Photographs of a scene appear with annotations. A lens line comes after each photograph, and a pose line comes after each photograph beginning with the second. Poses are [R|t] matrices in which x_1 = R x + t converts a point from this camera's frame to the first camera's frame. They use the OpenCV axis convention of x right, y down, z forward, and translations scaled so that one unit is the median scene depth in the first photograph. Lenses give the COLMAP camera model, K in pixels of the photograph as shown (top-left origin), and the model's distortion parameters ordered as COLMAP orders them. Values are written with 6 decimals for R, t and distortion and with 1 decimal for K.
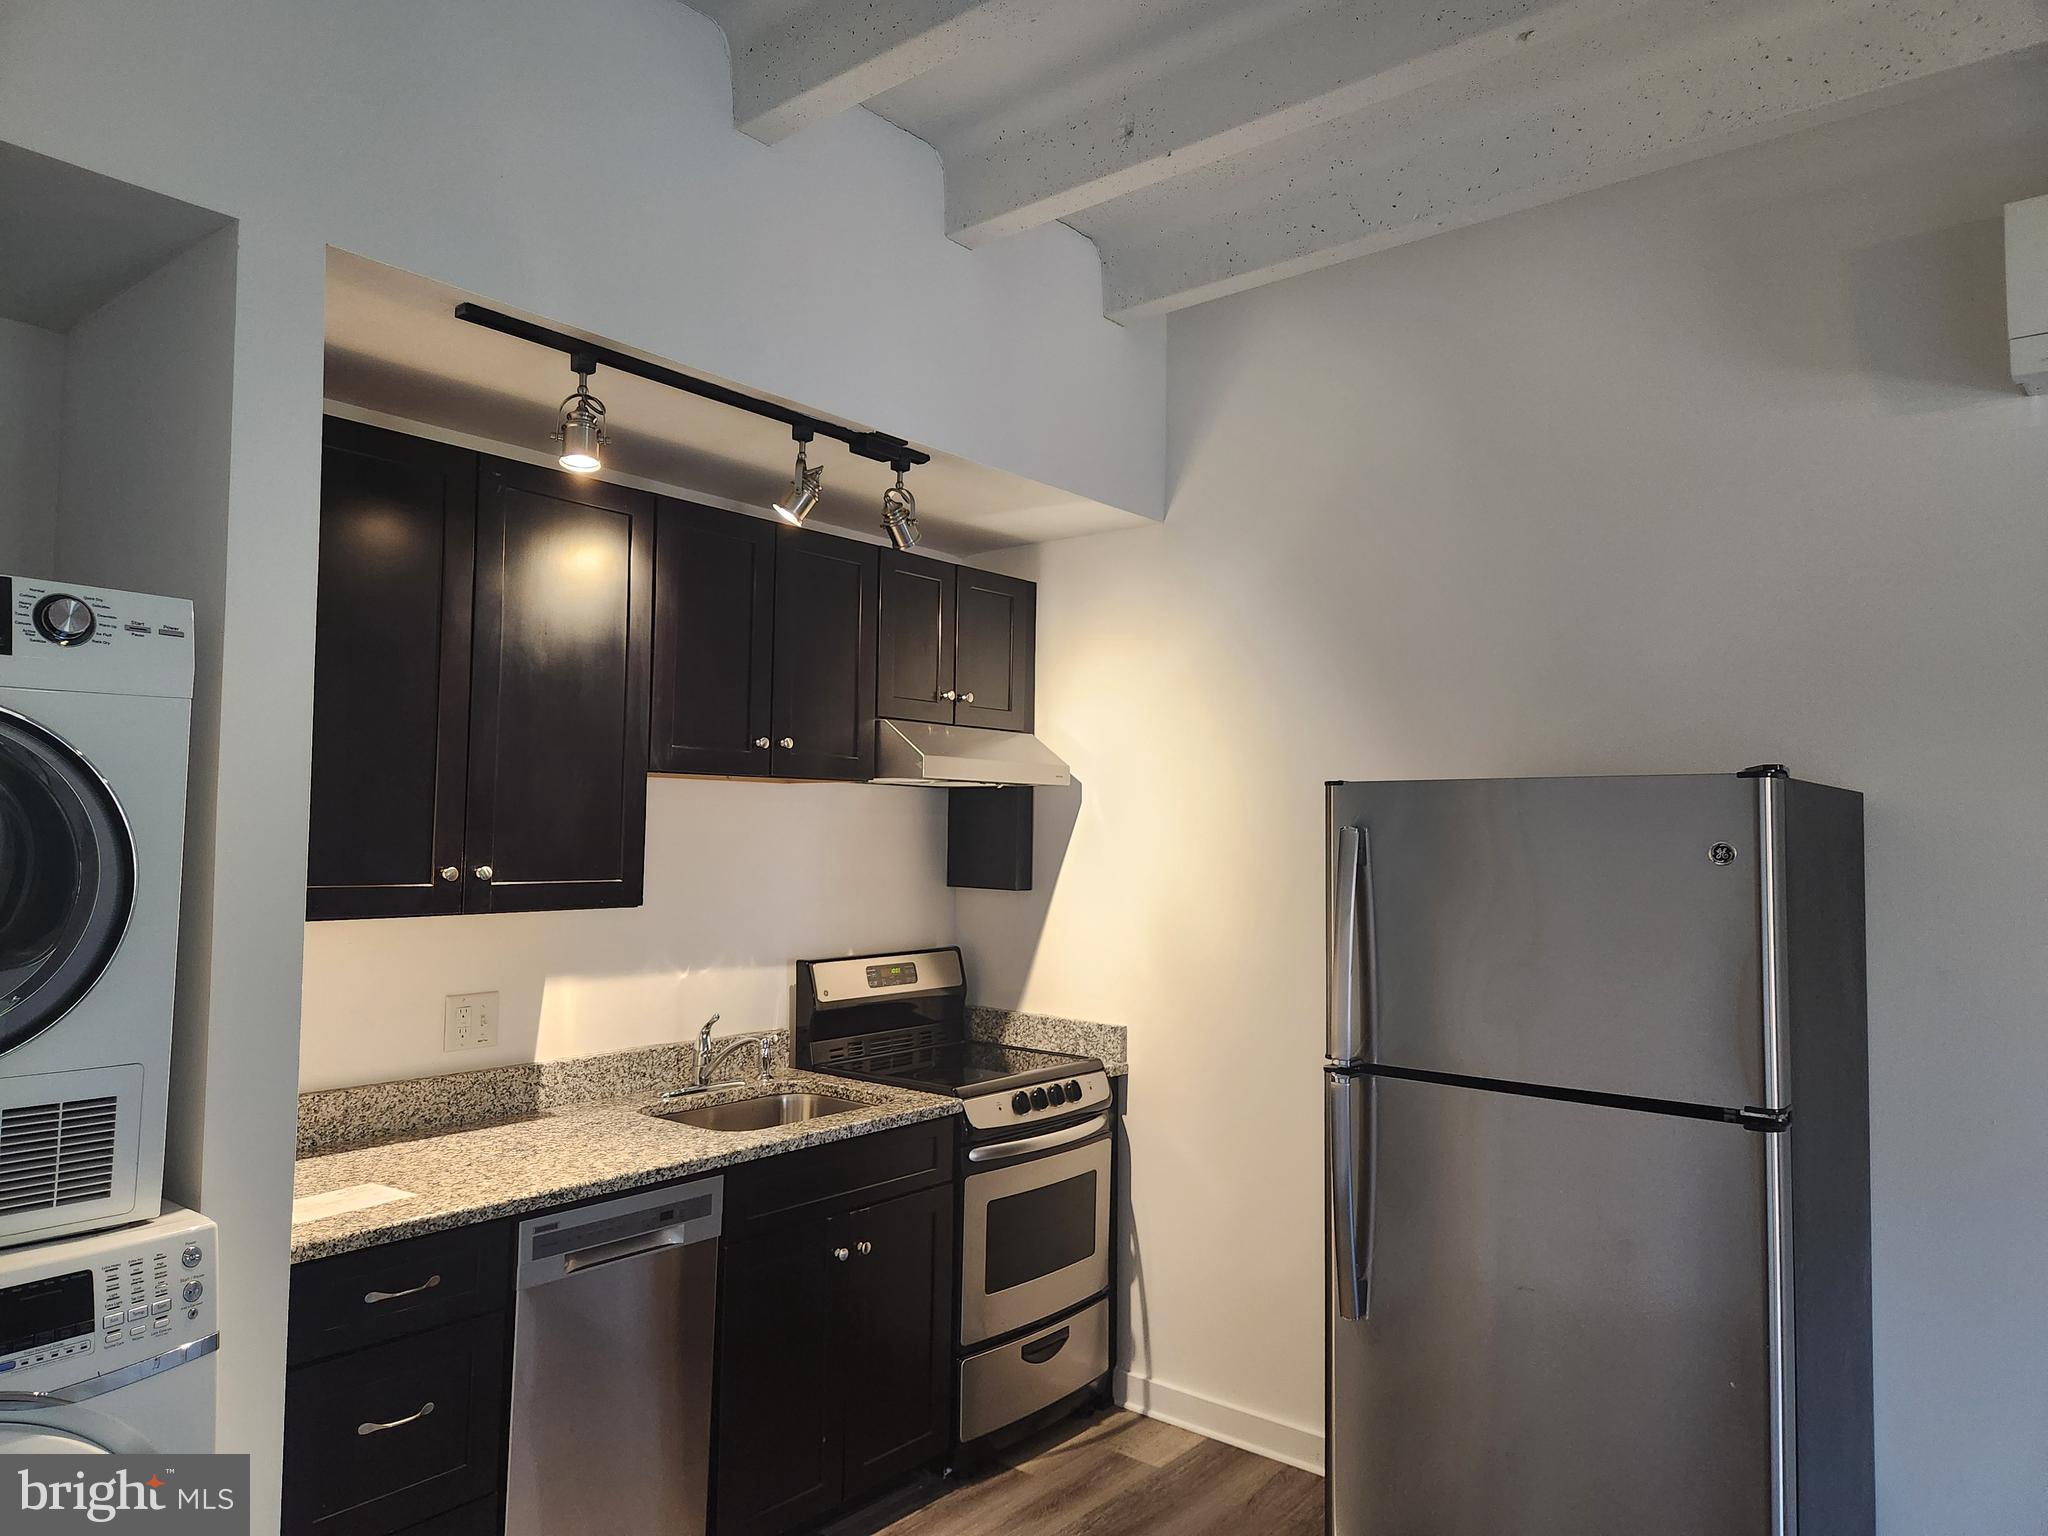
lens RADIAL K [[1361.8, 0, 1024.1], [0, 1361.8, 758.4], [0, 0, 1]] dist [0.031705, -0.025912]
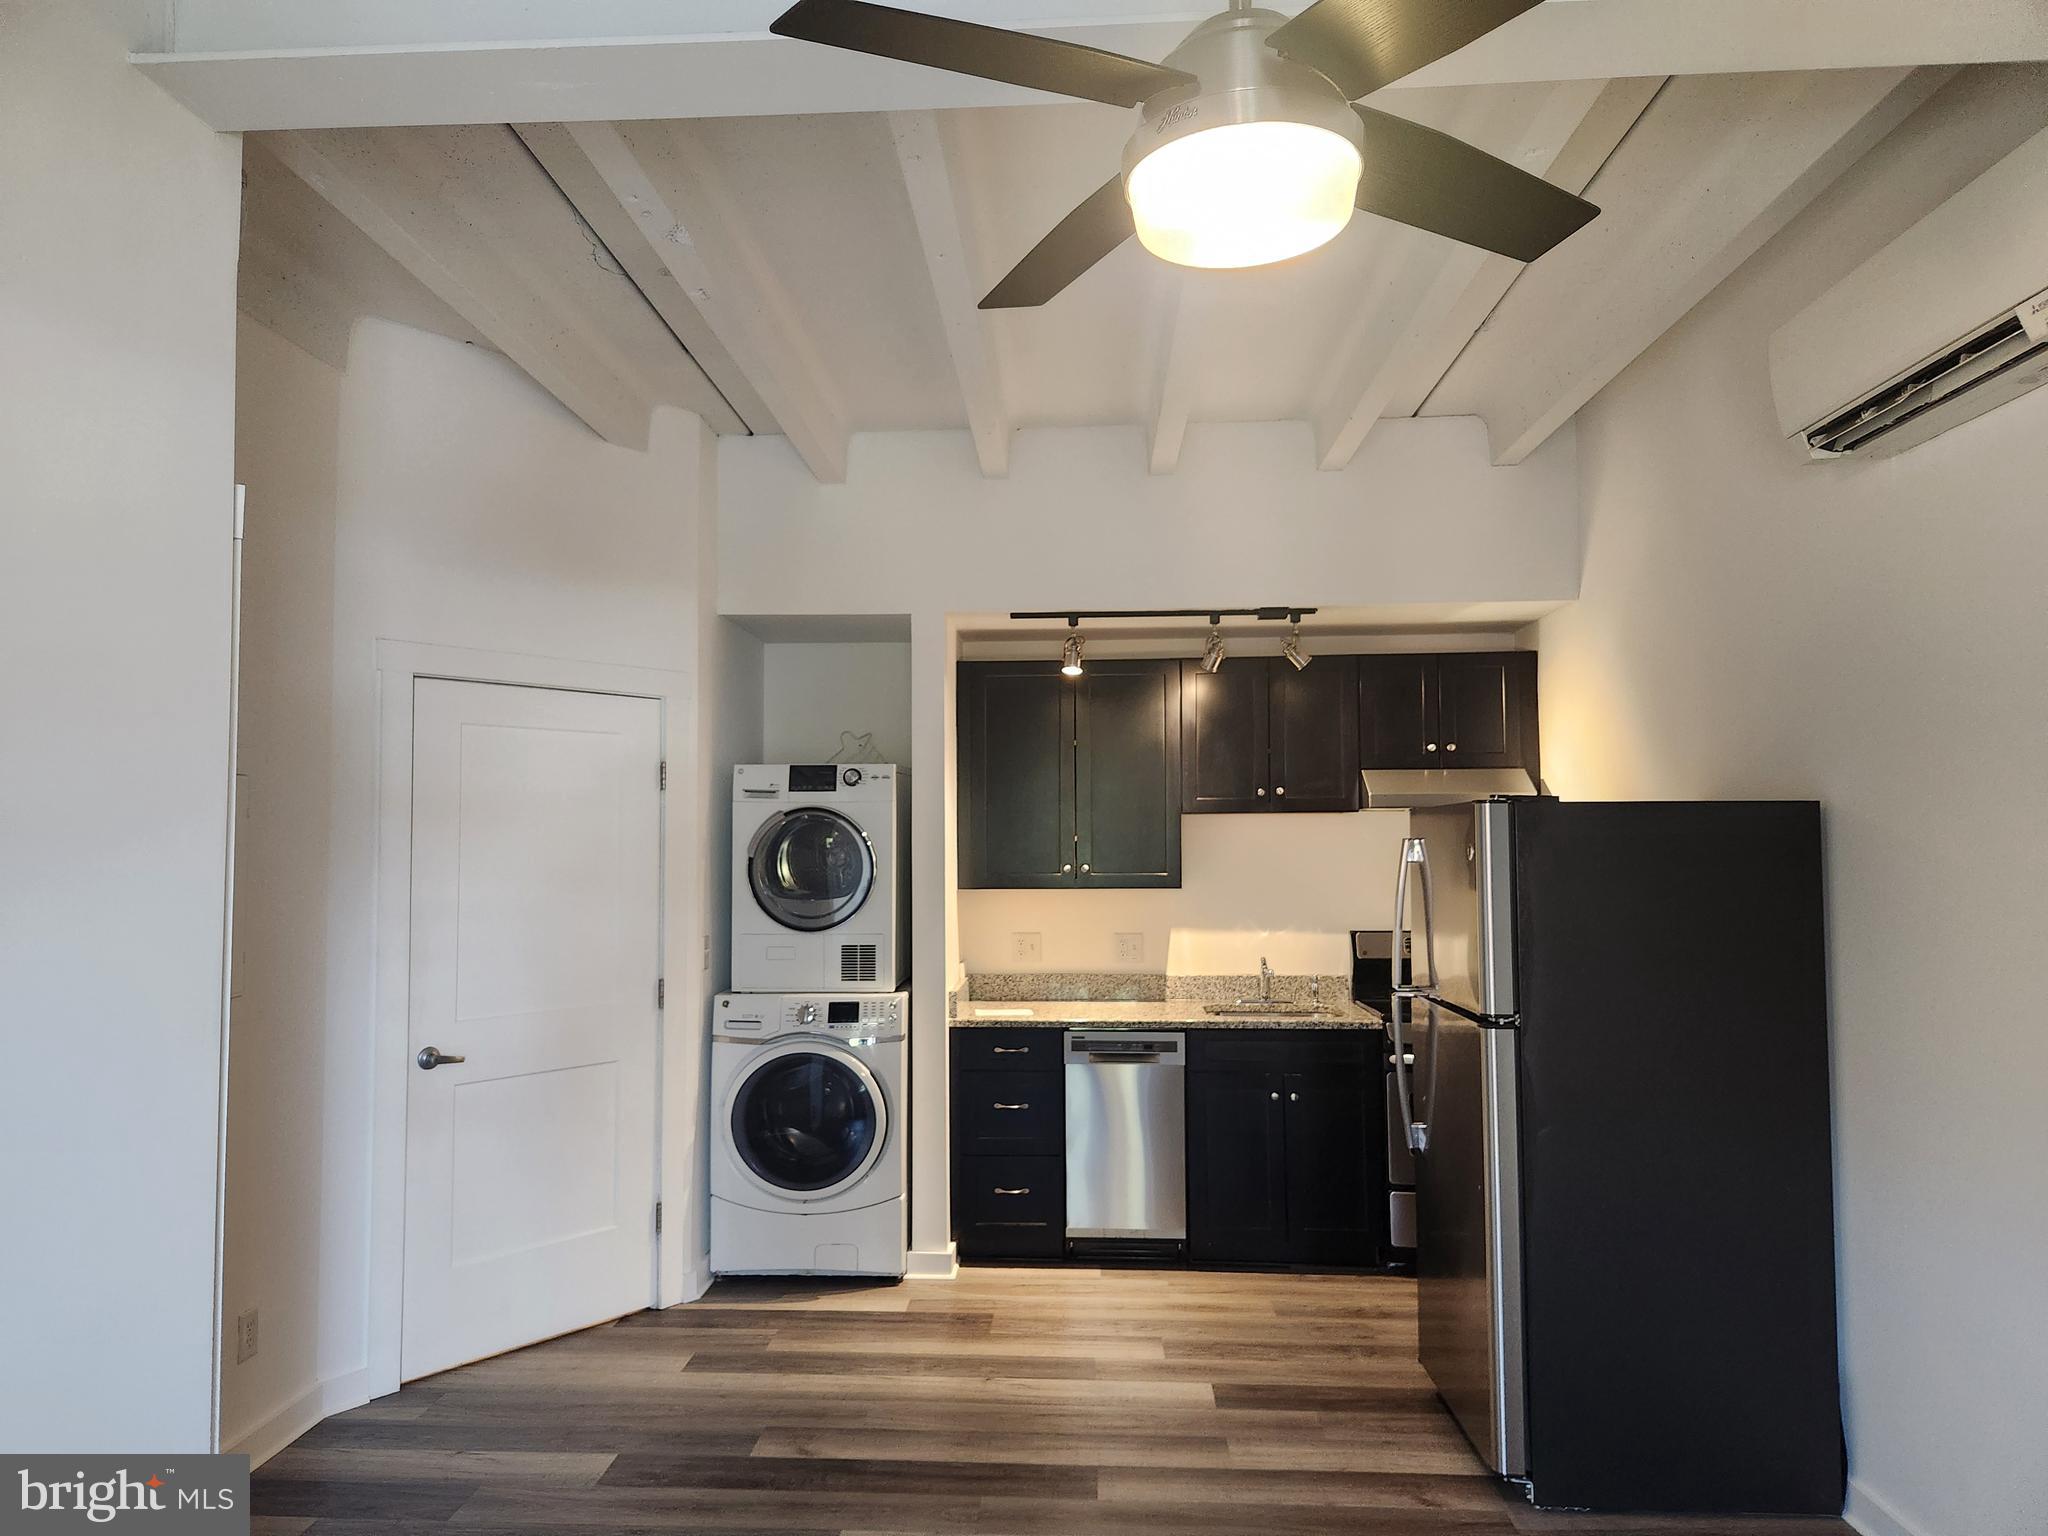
lens RADIAL K [[1361.8, 0, 1020.6], [0, 1361.8, 773.0], [0, 0, 1]] dist [0.031705, -0.025912]
pose [[0.595706, -0.056543, -0.801210, 1.047494], [0.056020, 0.998015, -0.028780, -0.004402], [0.801247, -0.027740, 0.597691, -0.245889]]
